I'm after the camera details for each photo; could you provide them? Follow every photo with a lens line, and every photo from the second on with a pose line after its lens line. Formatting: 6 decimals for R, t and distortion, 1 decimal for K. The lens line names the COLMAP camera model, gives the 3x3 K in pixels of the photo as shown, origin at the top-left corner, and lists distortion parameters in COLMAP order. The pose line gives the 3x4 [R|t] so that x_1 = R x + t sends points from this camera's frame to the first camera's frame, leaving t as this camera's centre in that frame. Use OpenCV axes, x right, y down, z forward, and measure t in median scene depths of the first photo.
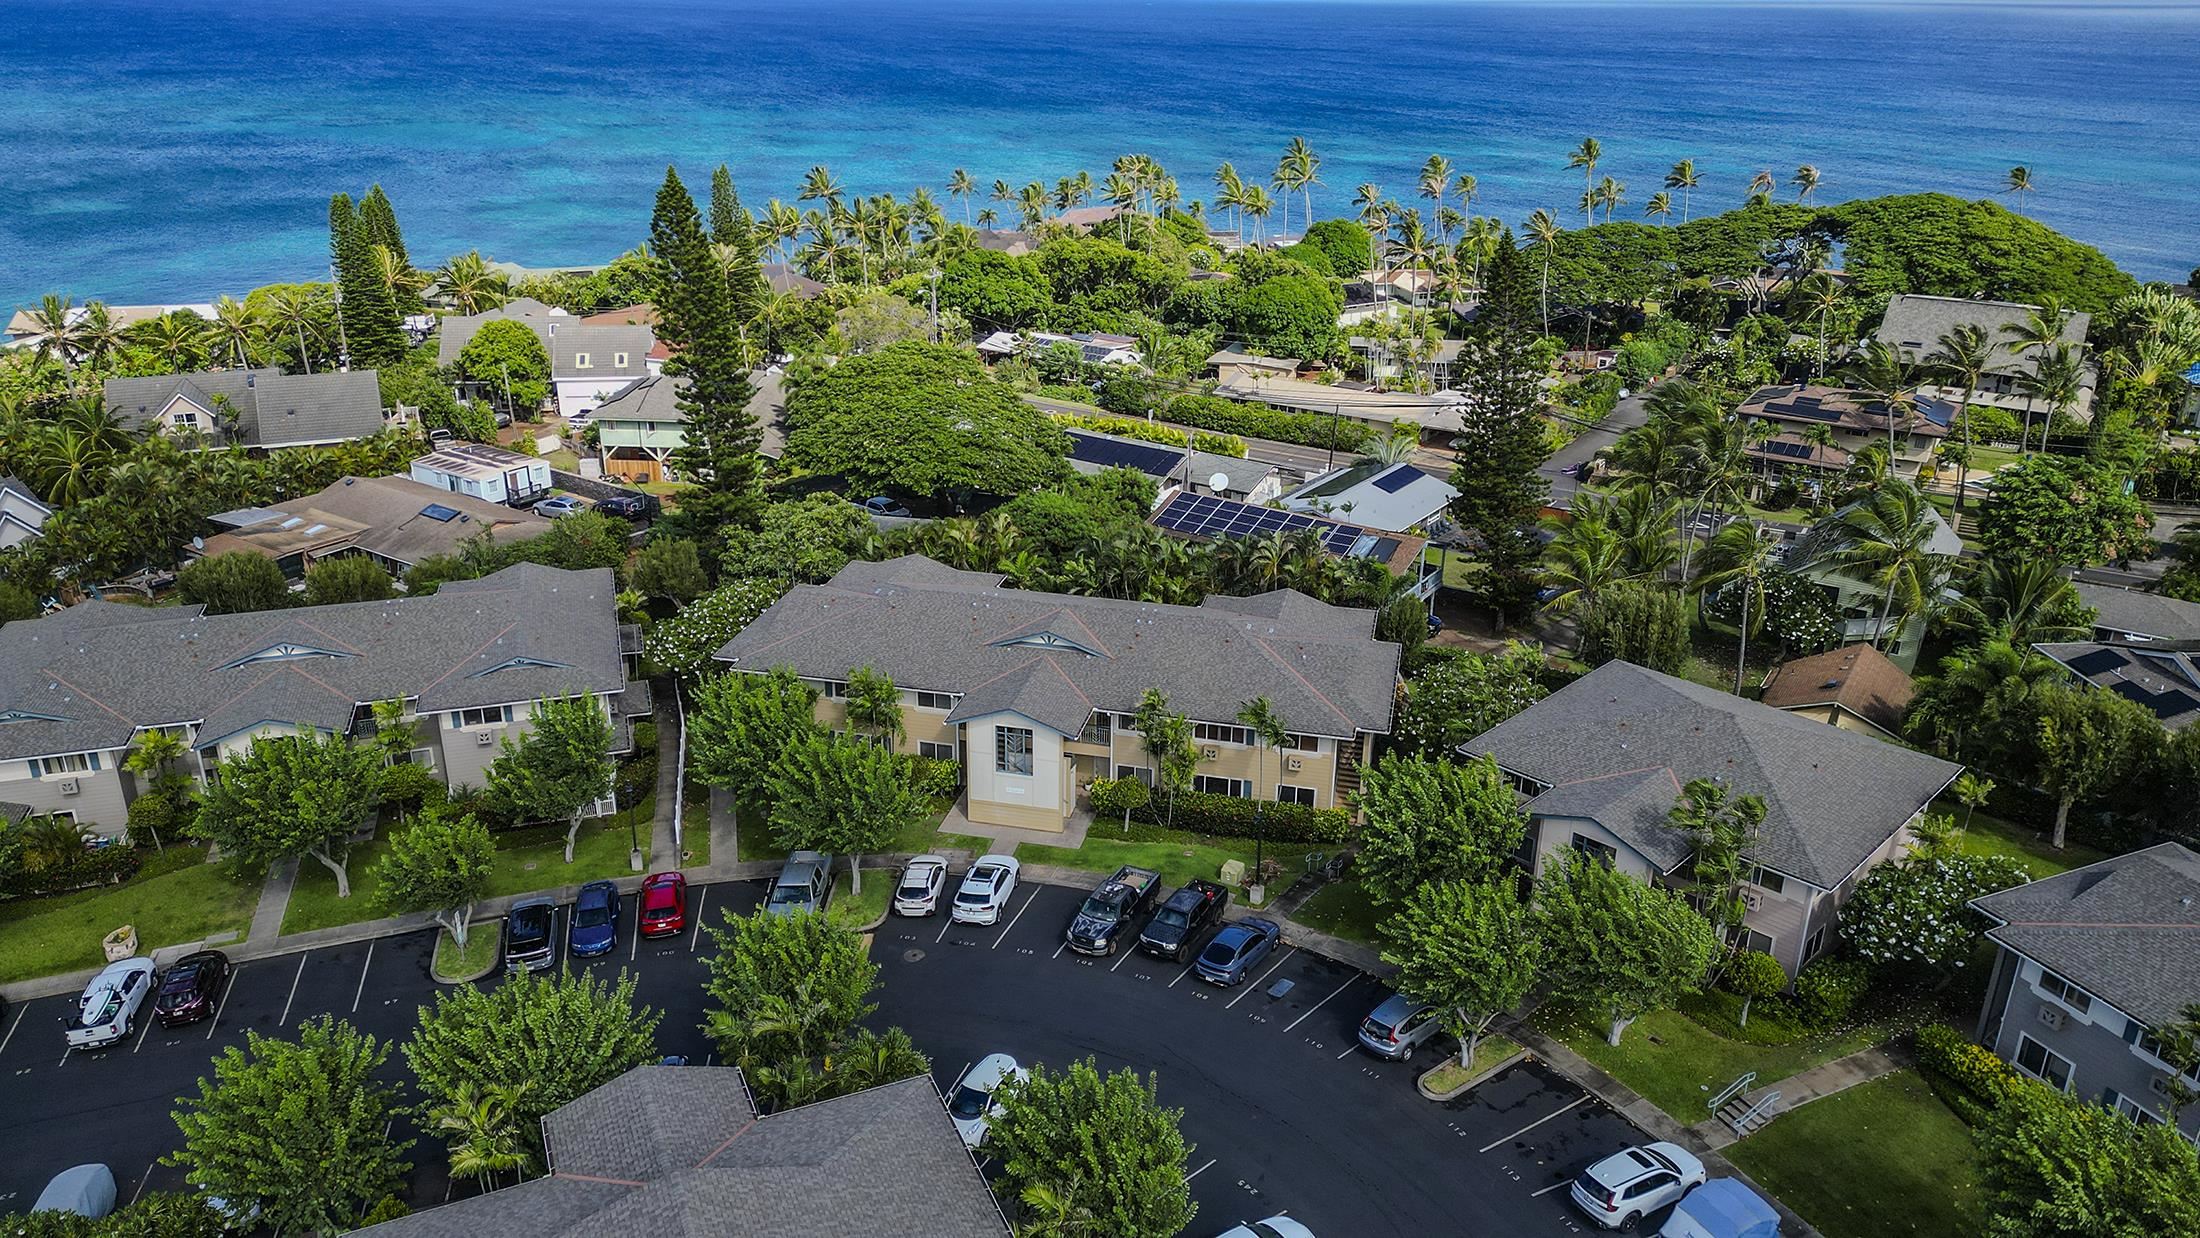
lens RADIAL K [[1524.1, 0, 1097.1], [0, 1524.1, 610.1], [0, 0, 1]] dist [0.077514, -0.076021]
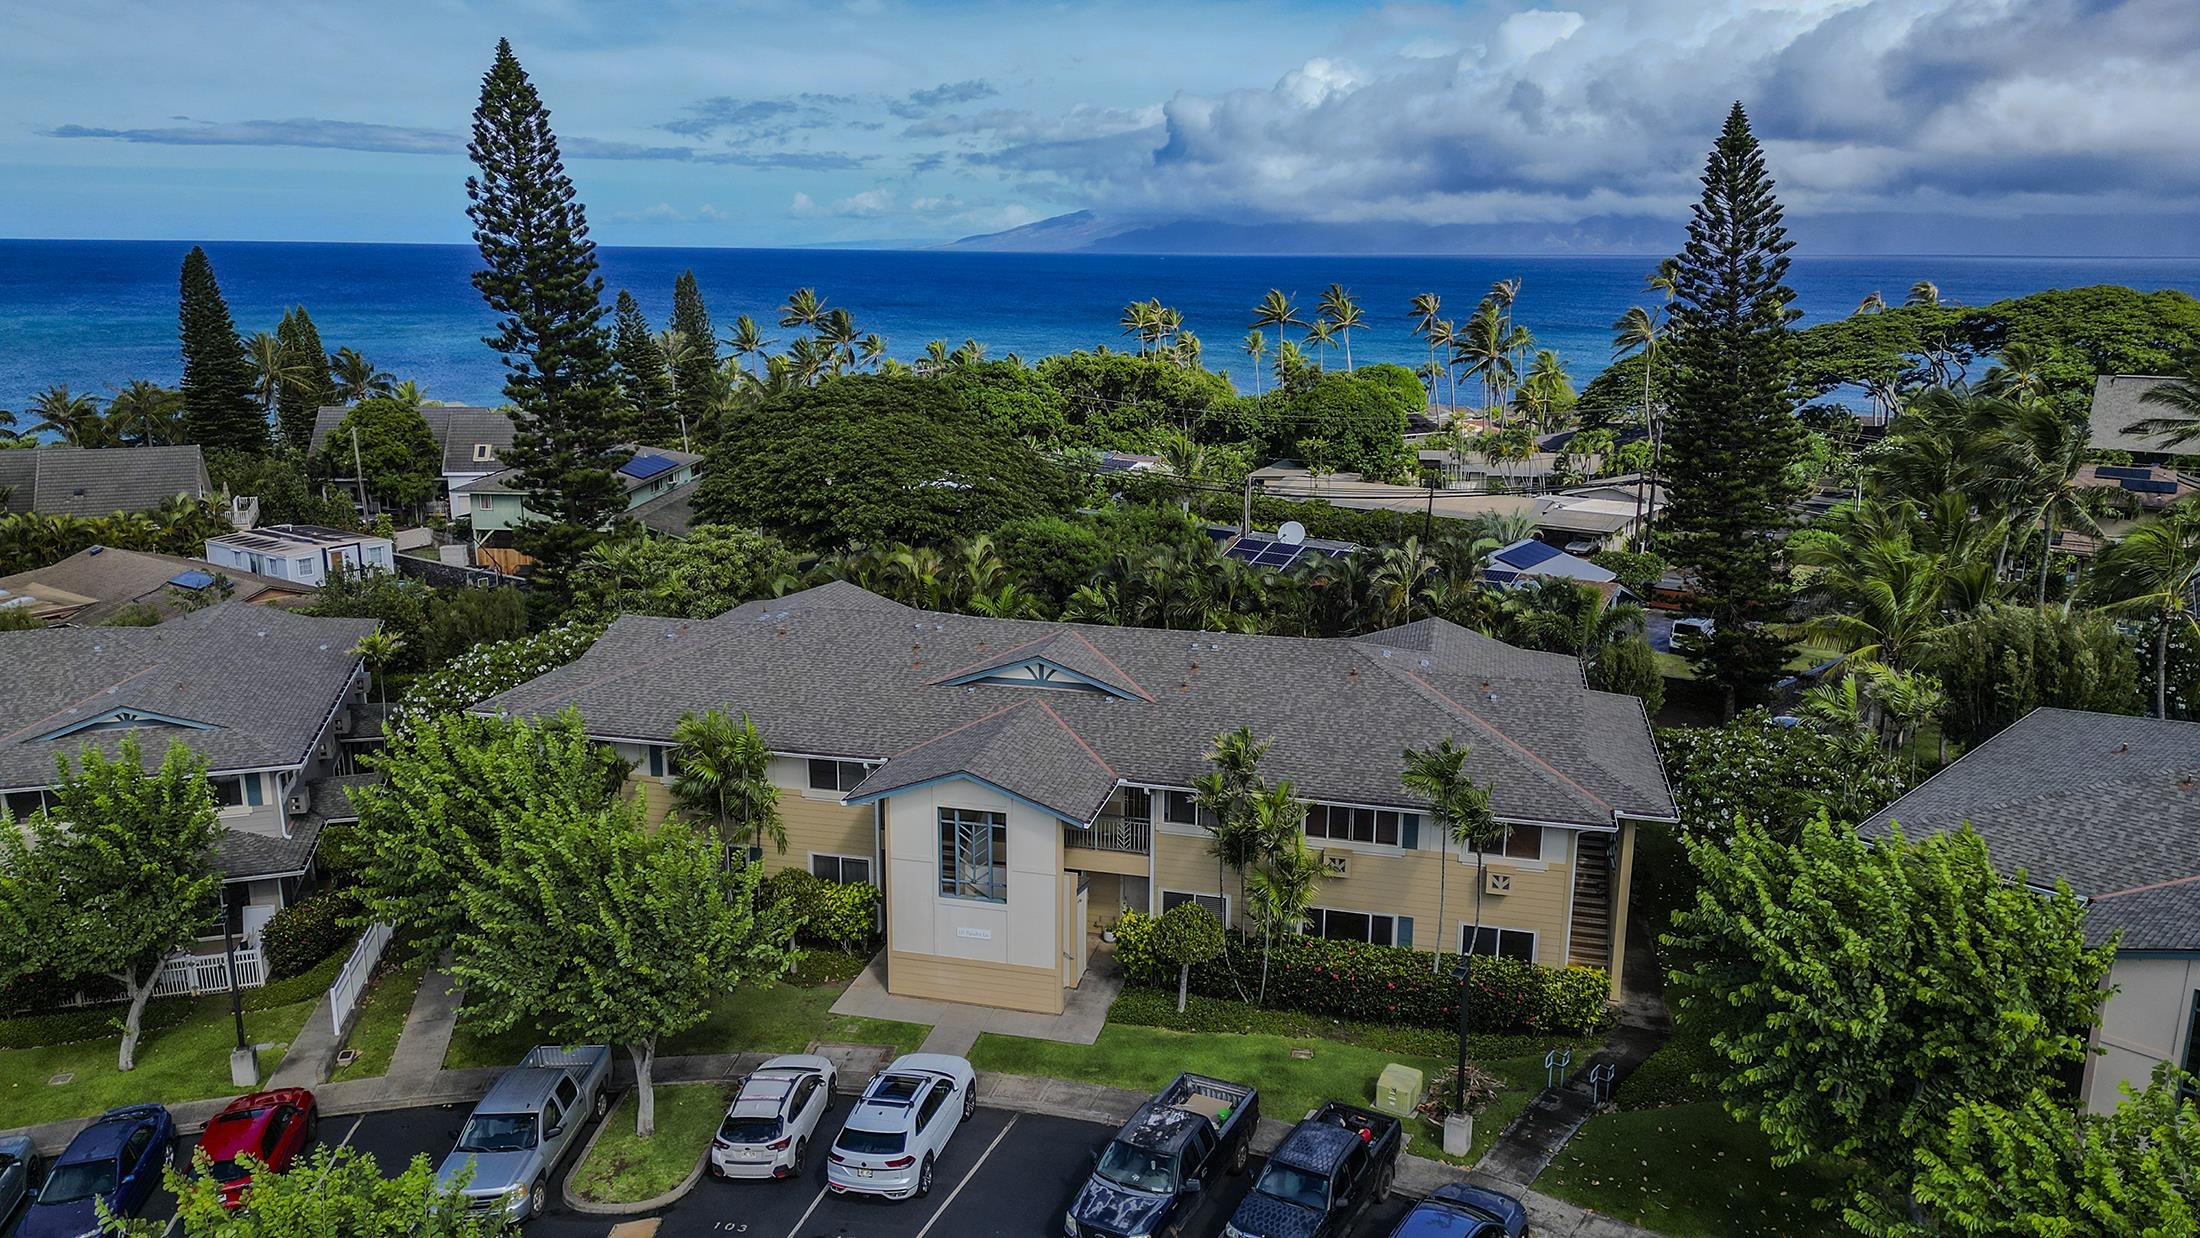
lens RADIAL K [[1524.1, 0, 1094.6], [0, 1524.1, 604.0], [0, 0, 1]] dist [0.077514, -0.076021]
pose [[0.999913, -0.001707, -0.013063, -0.003907], [-0.000345, 0.987834, -0.155514, 0.084855], [0.013169, 0.155505, 0.987747, 0.434989]]
